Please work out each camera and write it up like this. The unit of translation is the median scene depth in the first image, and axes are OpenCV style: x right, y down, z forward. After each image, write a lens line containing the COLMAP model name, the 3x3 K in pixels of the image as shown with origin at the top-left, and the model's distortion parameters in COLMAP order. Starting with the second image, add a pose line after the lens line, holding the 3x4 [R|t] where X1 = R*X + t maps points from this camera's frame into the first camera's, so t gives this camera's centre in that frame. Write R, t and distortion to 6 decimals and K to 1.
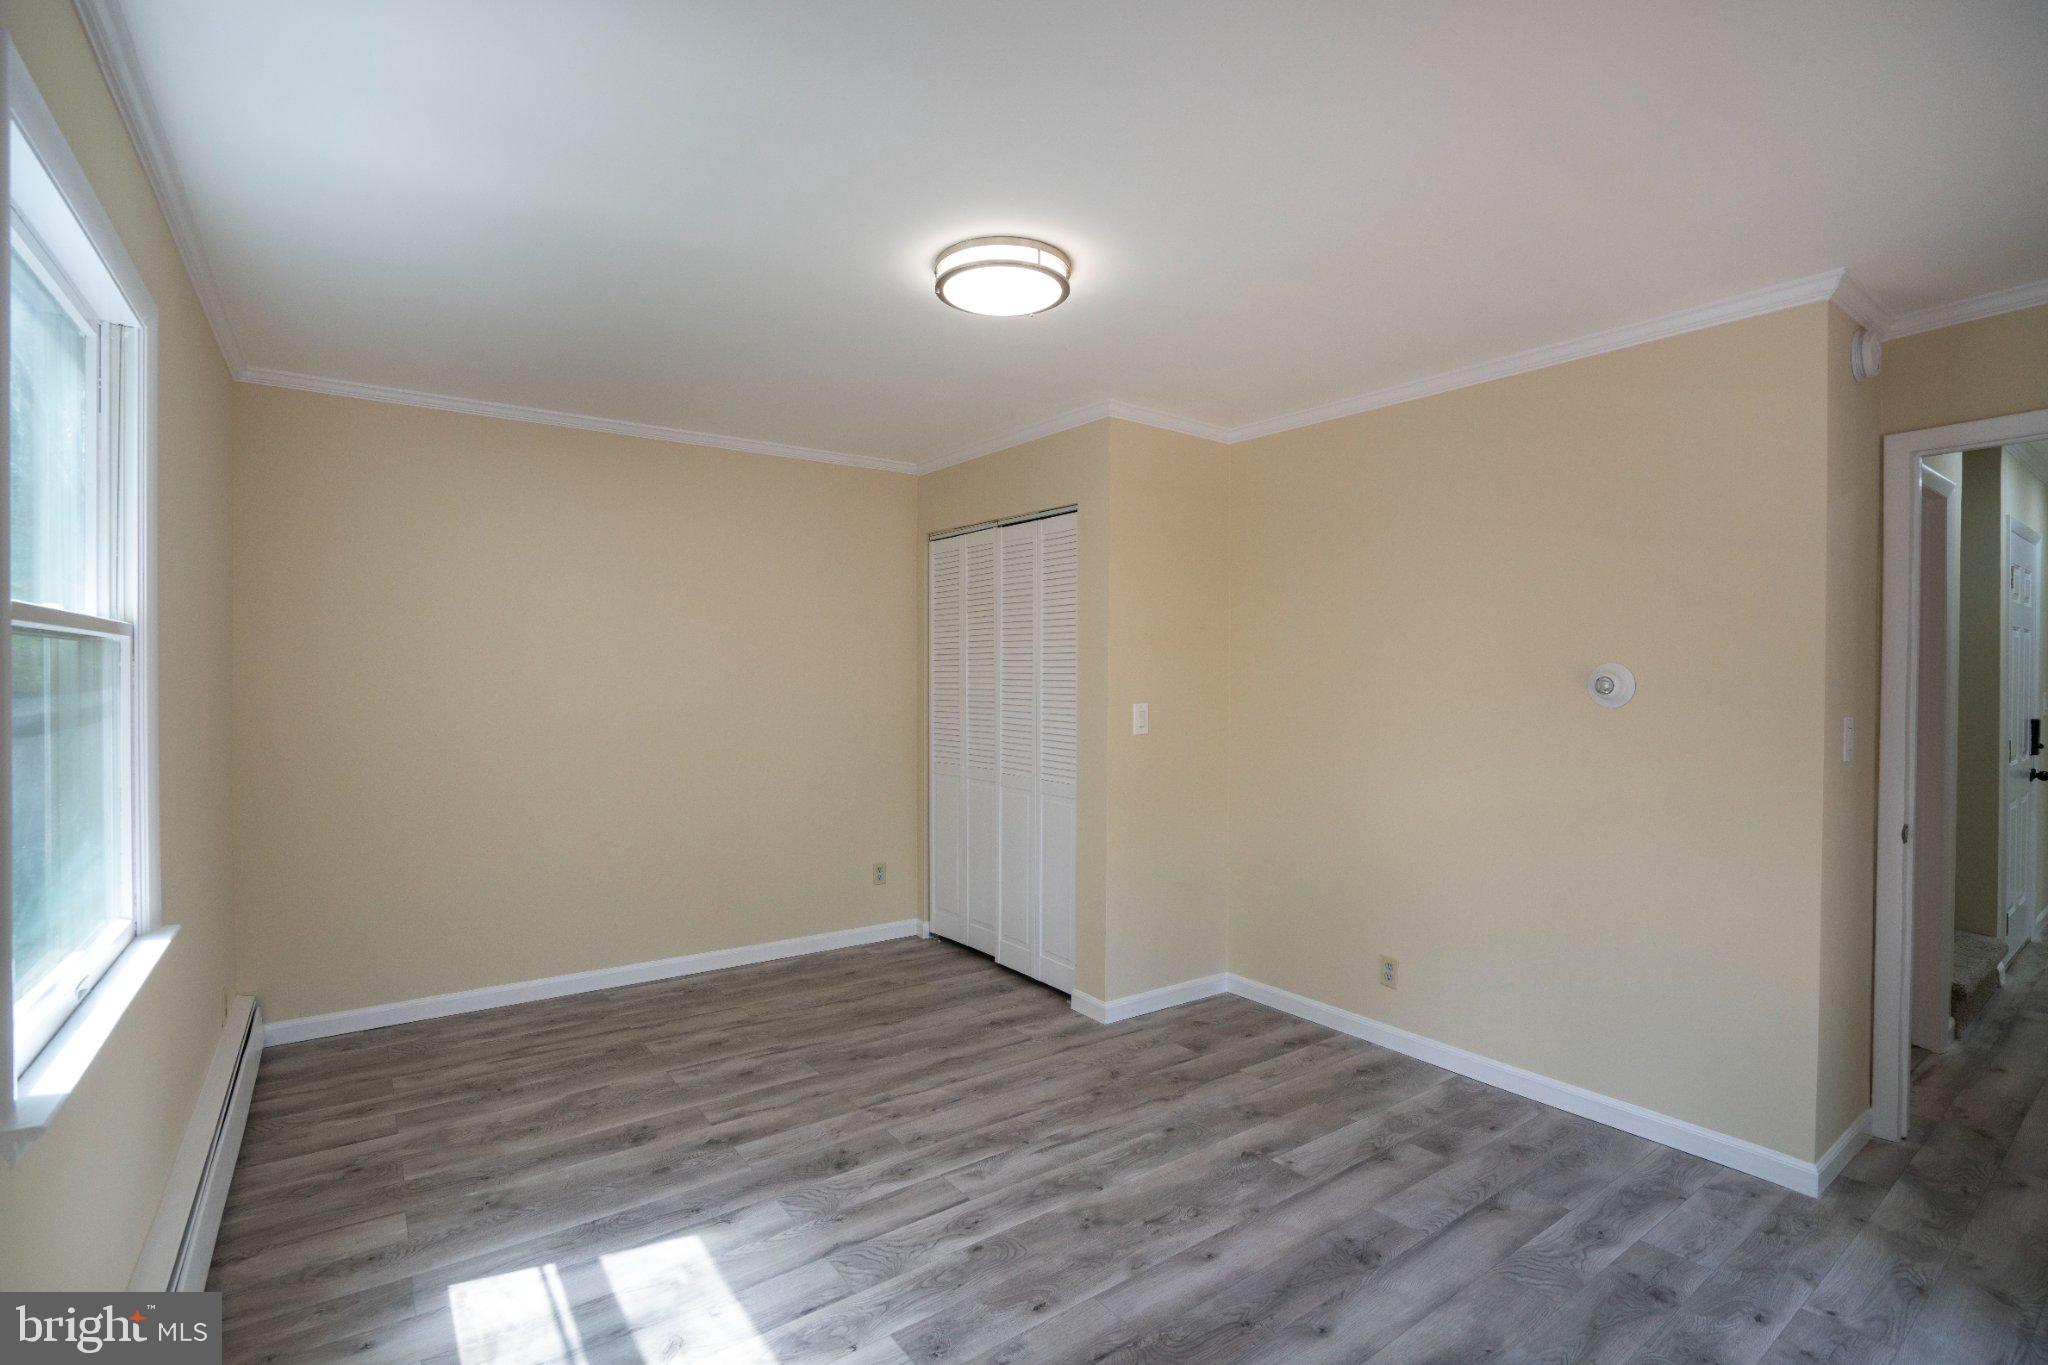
lens RADIAL K [[939.8, 0, 1020.9], [0, 939.8, 679.9], [0, 0, 1]] dist [-0.028645, 0.004199]
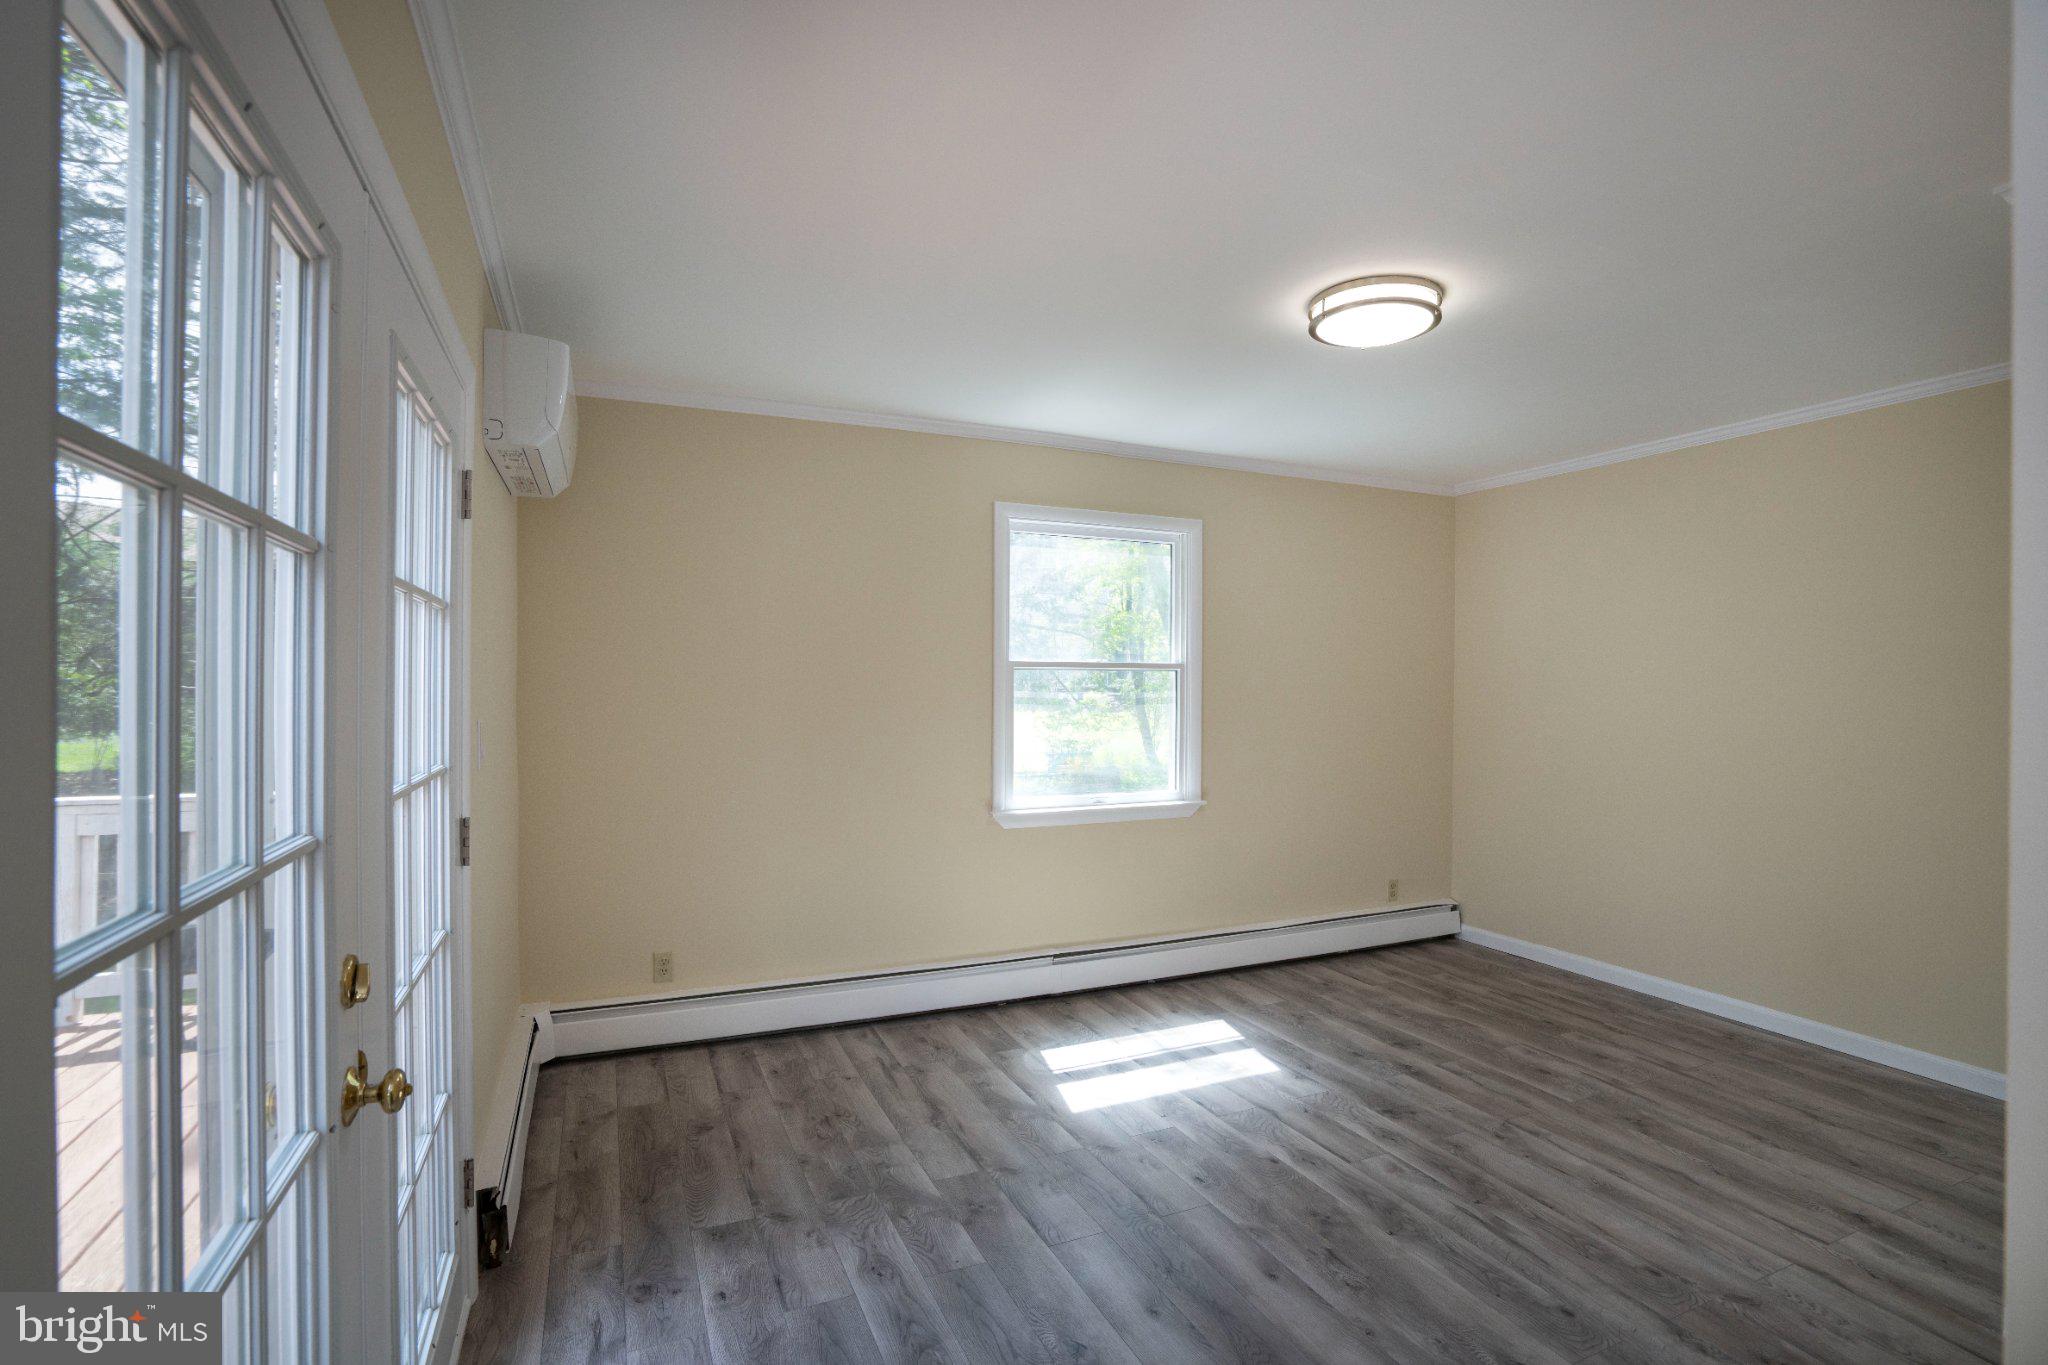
lens RADIAL K [[939.8, 0, 1022.5], [0, 939.8, 689.2], [0, 0, 1]] dist [-0.028645, 0.004199]
pose [[-0.210746, -0.005937, -0.977523, 0.895761], [-0.011919, 0.999923, -0.003504, 0.010612], [0.977468, 0.010913, -0.210801, 0.698399]]
